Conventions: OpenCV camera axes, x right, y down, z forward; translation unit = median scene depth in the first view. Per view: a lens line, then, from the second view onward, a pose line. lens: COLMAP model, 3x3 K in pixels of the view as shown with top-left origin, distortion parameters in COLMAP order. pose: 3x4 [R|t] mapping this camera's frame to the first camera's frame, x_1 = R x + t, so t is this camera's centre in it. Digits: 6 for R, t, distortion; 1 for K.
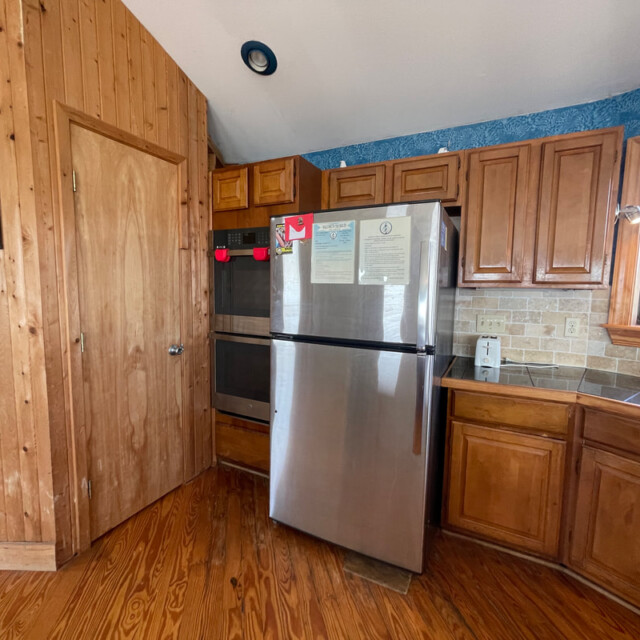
lens RADIAL K [[342.2, 0, 320.0], [0, 342.2, 320.0], [0, 0, 1]] dist [-0.003135, 0.000483]
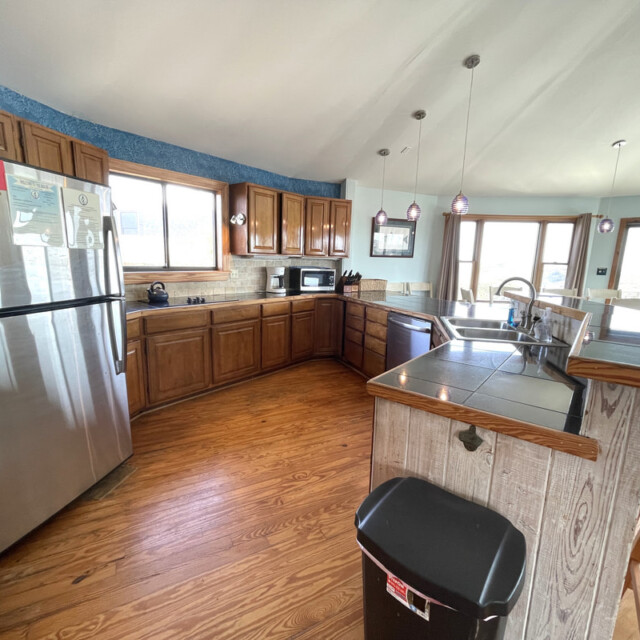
lens RADIAL K [[326.5, 0, 330.1], [0, 326.5, 319.2], [0, 0, 1]] dist [-0.006984, -0.000035]
pose [[-0.296958, -0.192153, 0.935357, -1.116751], [0.049868, 0.975087, 0.216147, -0.065264], [-0.953588, 0.110831, -0.279977, 0.522109]]
